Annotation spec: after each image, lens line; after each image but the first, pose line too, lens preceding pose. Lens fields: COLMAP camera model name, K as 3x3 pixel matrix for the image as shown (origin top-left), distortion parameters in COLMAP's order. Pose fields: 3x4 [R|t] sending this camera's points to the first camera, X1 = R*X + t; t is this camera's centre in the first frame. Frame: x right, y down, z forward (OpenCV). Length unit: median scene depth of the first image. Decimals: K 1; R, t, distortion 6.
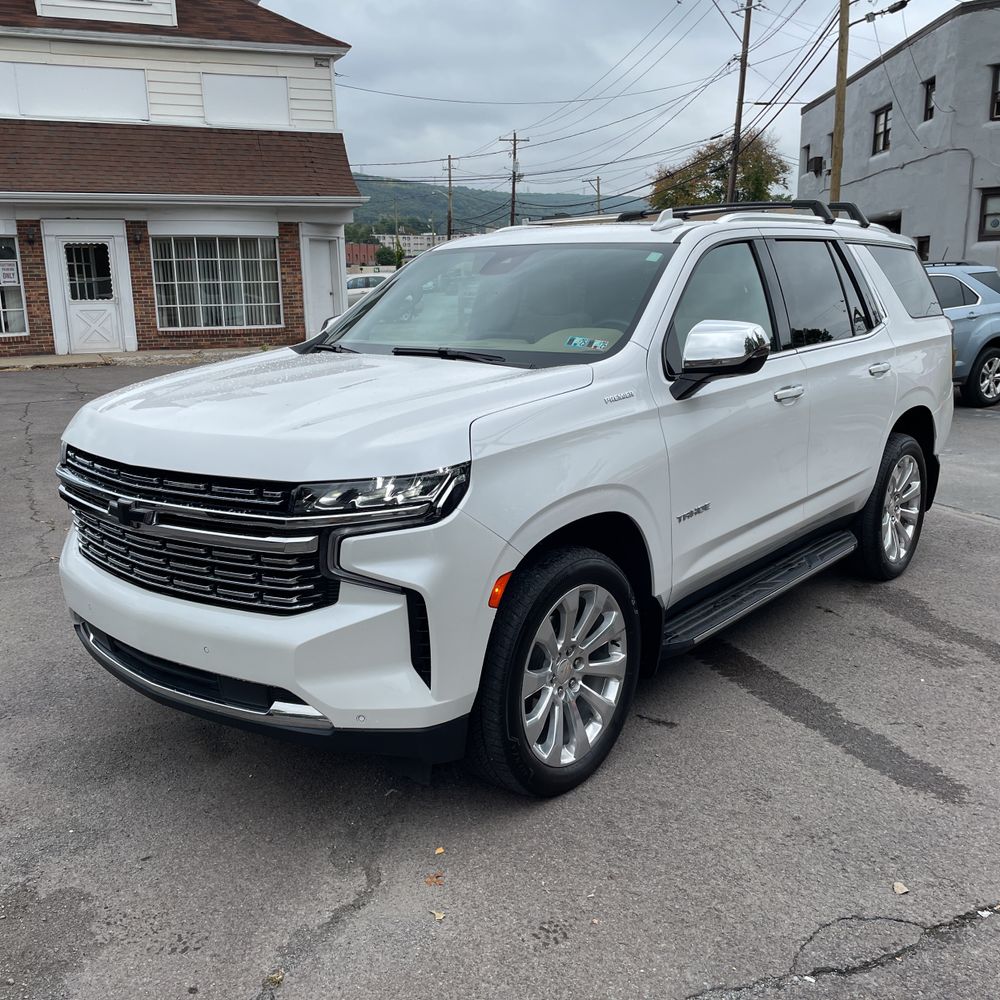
lens RADIAL K [[1013.9, 0, 504.6], [0, 1013.9, 497.2], [0, 0, 1]] dist [0.028885, 0.000000]
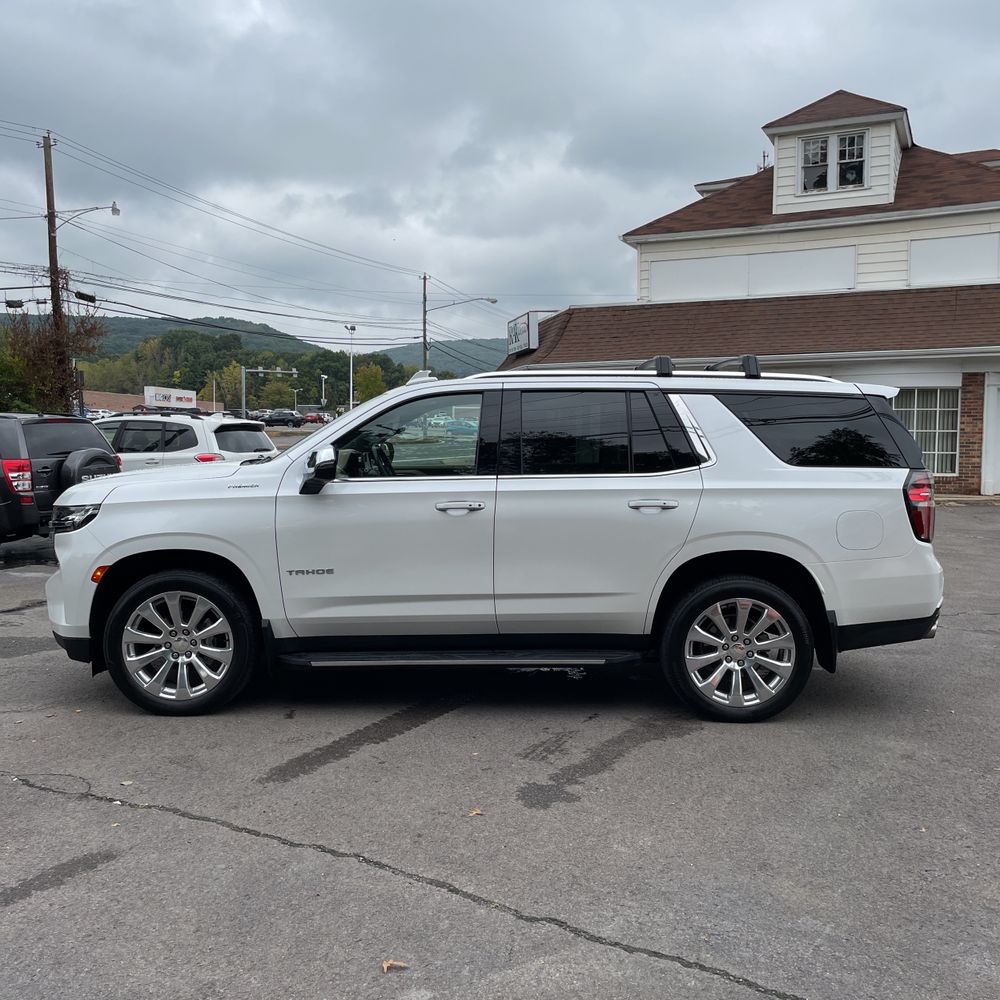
lens RADIAL K [[1013.9, 0, 509.6], [0, 1013.9, 495.1], [0, 0, 1]] dist [0.028885, 0.000000]
pose [[0.635491, 0.065891, -0.769292, 1.196261], [-0.178199, 0.981969, -0.063098, -0.042220], [0.751263, 0.177185, 0.635774, 0.212283]]
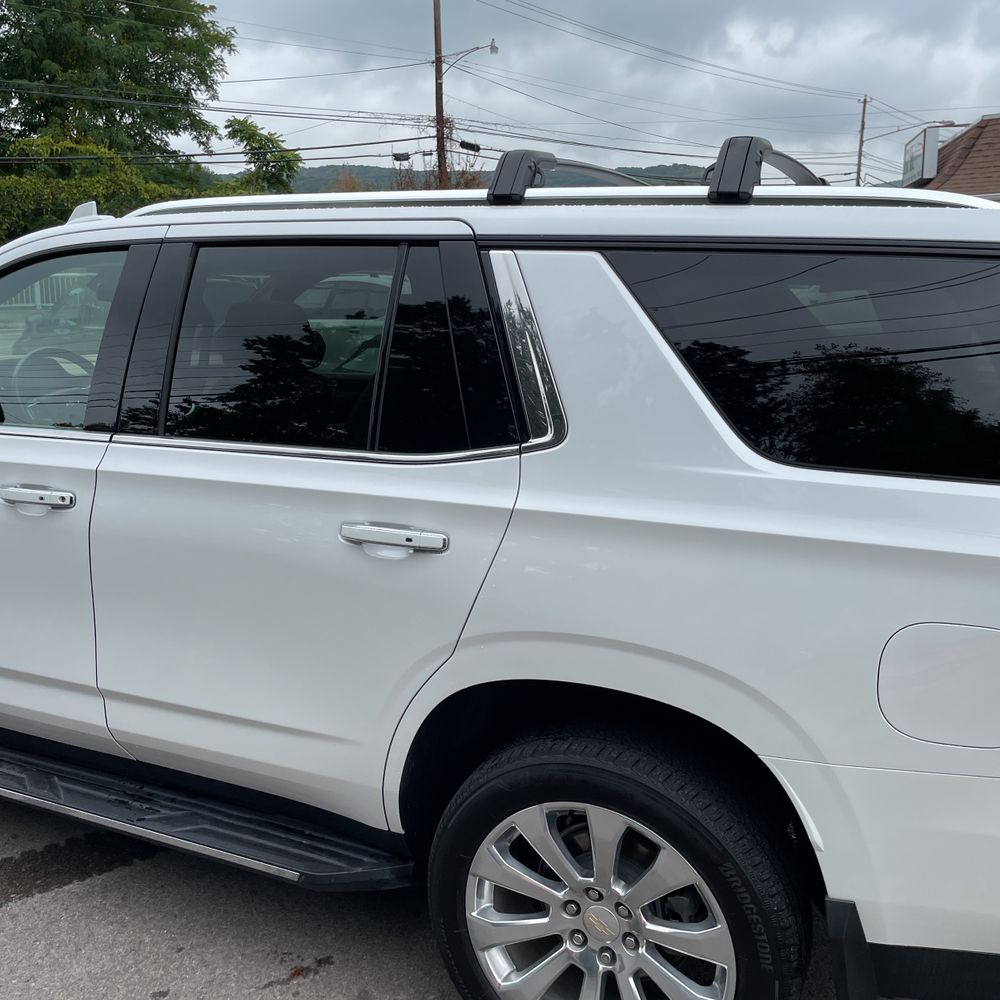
lens RADIAL K [[1013.9, 0, 495.8], [0, 1013.9, 494.3], [0, 0, 1]] dist [0.028885, 0.000000]
pose [[0.240772, 0.216458, -0.946137, 0.845321], [-0.216610, 0.962212, 0.165012, -0.242105], [0.946102, 0.165212, 0.278560, 1.000448]]
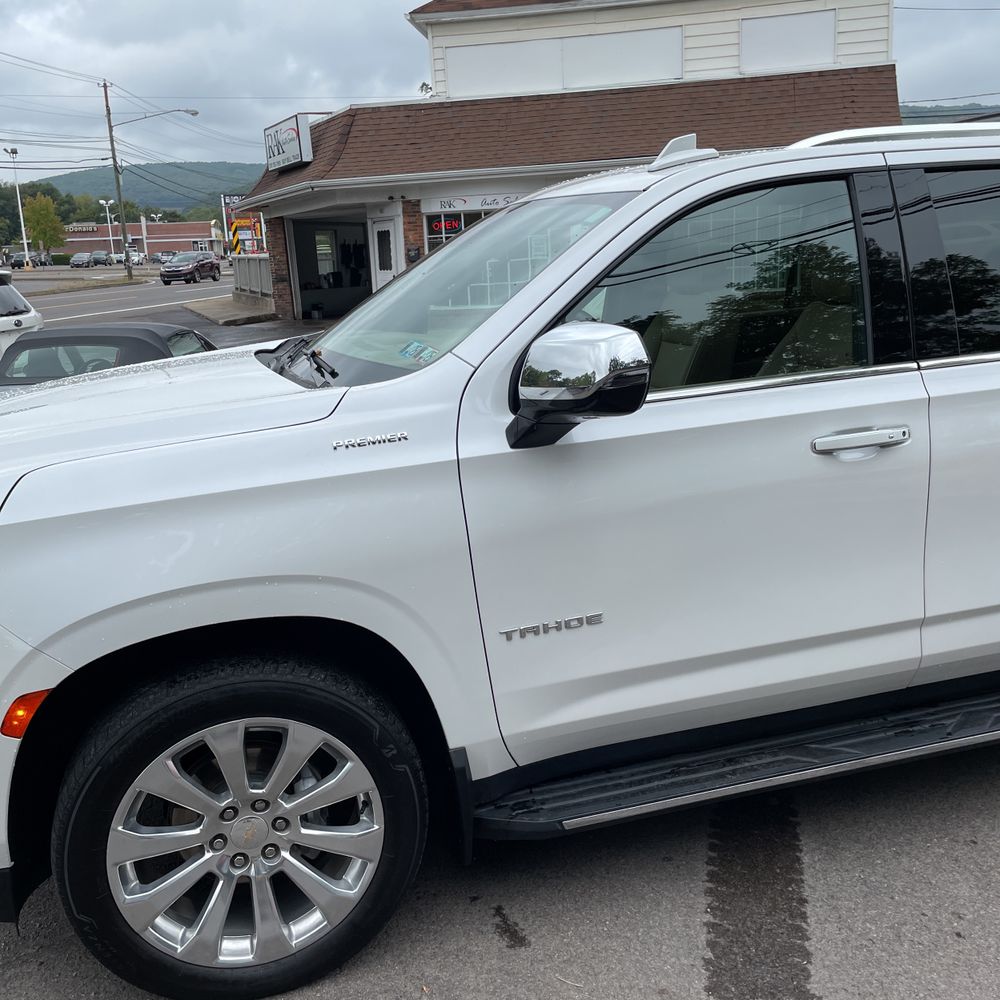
lens RADIAL K [[1013.9, 0, 493.1], [0, 1013.9, 496.5], [0, 0, 1]] dist [0.028885, 0.000000]
pose [[0.821507, 0.110145, -0.559458, 0.398197], [-0.087770, 0.993899, 0.066796, -0.083304], [0.563402, -0.005770, 0.826163, 0.371466]]
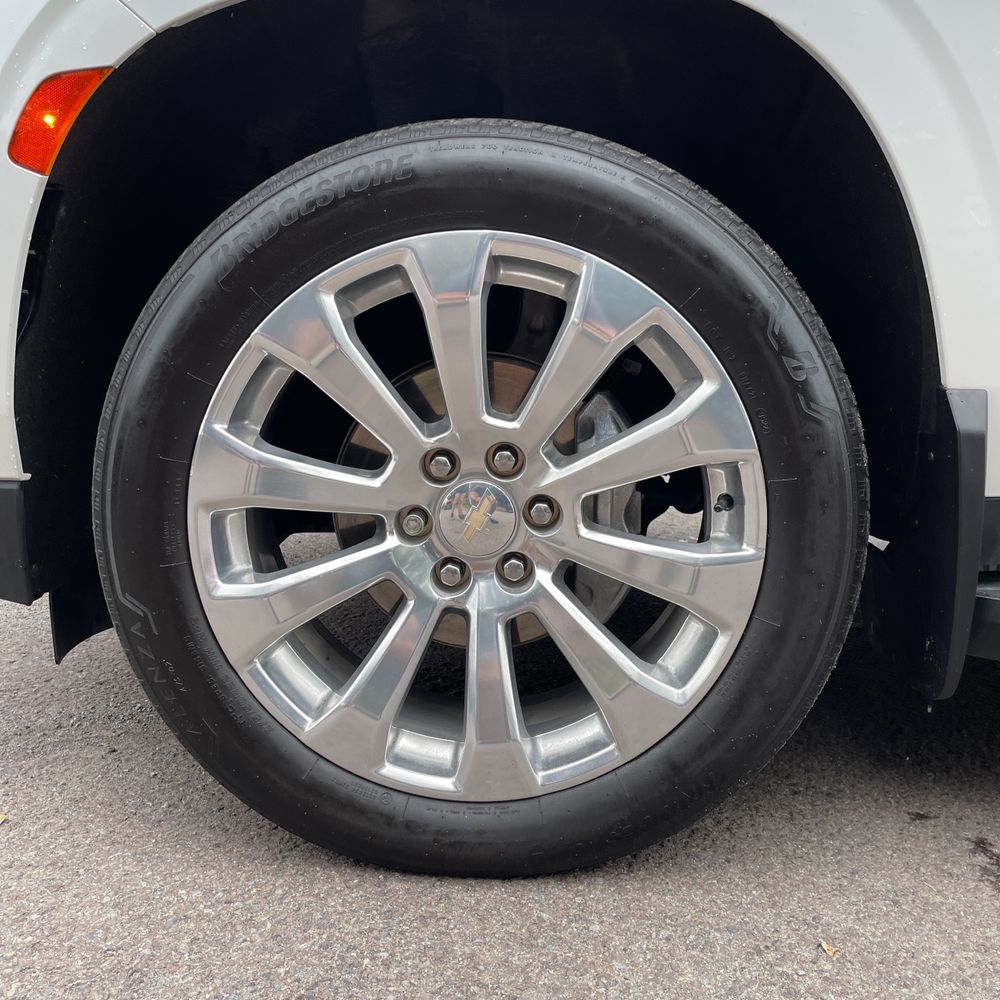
lens RADIAL K [[1013.9, 0, 493.3], [0, 1013.9, 491.2], [0, 0, 1]] dist [0.028885, 0.000000]
pose [[0.598952, 0.136576, -0.789052, 0.228669], [-0.185028, 0.982288, 0.029572, 0.109245], [0.779116, 0.128285, 0.613614, 0.571061]]
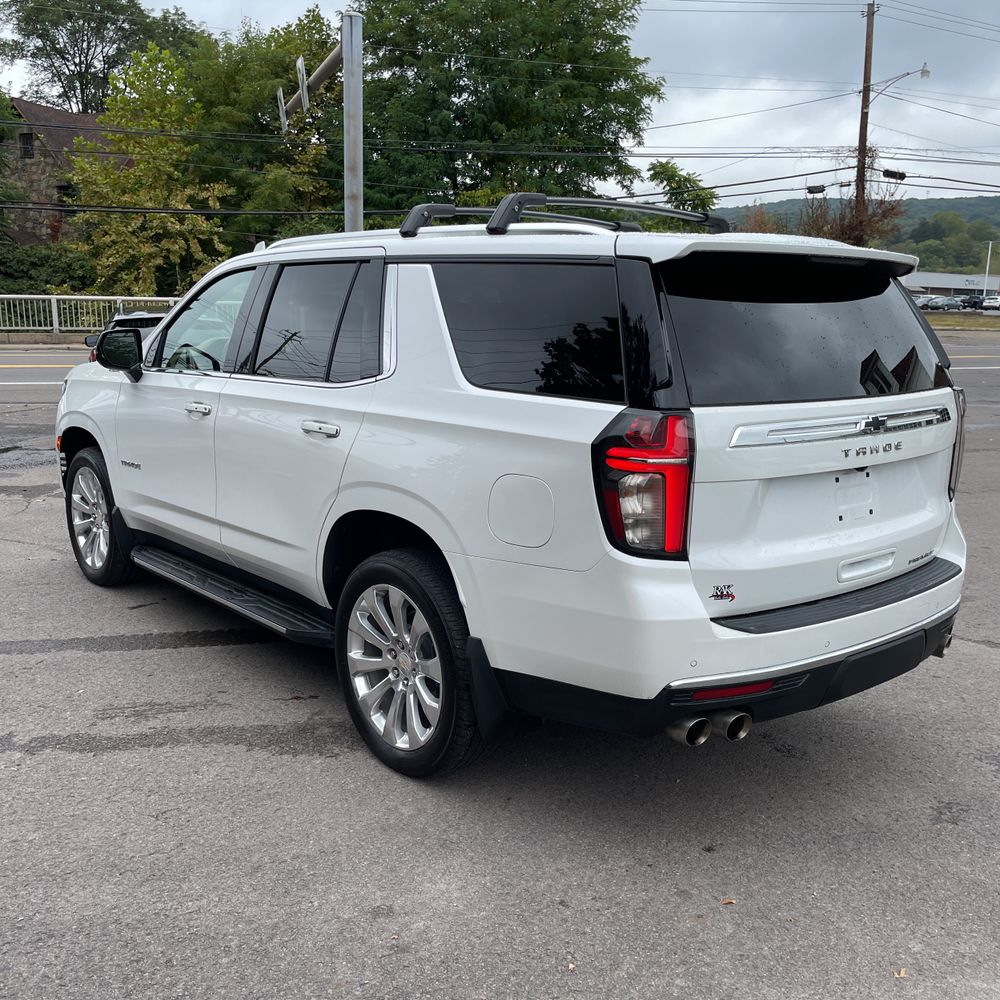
lens RADIAL K [[1013.9, 0, 491.9], [0, 1013.9, 517.1], [0, 0, 1]] dist [0.028885, 0.000000]
pose [[-0.186143, 0.206869, -0.960498, 1.173974], [-0.219713, 0.944063, 0.245909, -0.300303], [0.957641, 0.256808, -0.130279, 1.346690]]
